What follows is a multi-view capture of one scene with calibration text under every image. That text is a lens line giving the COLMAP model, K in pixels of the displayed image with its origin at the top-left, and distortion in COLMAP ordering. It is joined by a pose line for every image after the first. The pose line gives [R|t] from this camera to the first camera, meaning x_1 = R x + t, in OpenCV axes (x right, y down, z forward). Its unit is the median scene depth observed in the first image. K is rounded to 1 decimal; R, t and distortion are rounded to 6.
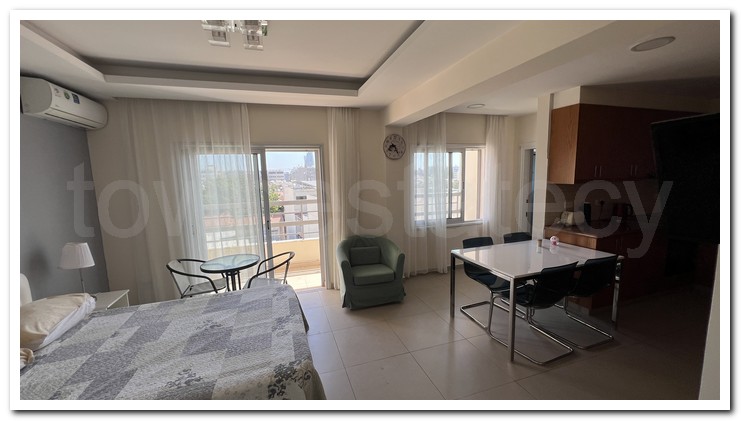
lens RADIAL K [[280.2, 0, 370.0], [0, 280.2, 209.7], [0, 0, 1]] dist [-0.005809, 0.001428]
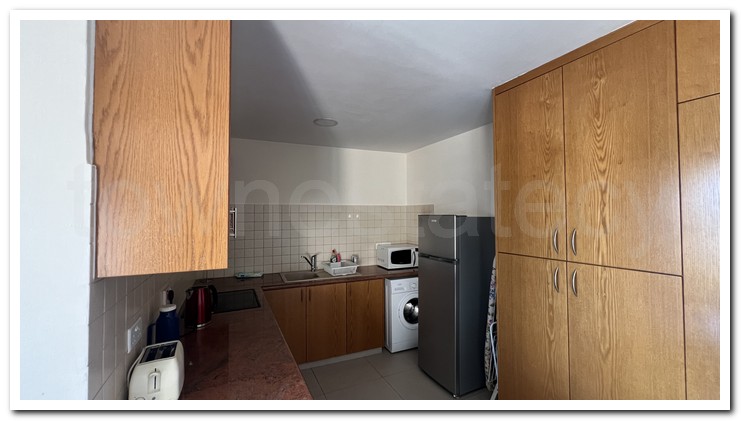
lens RADIAL K [[280.2, 0, 368.9], [0, 280.2, 211.3], [0, 0, 1]] dist [-0.005809, 0.001428]
pose [[-0.129396, 0.045579, 0.990545, 0.403189], [0.133143, 0.990696, -0.028194, -0.113064], [-0.982614, 0.128236, -0.134260, 0.831205]]
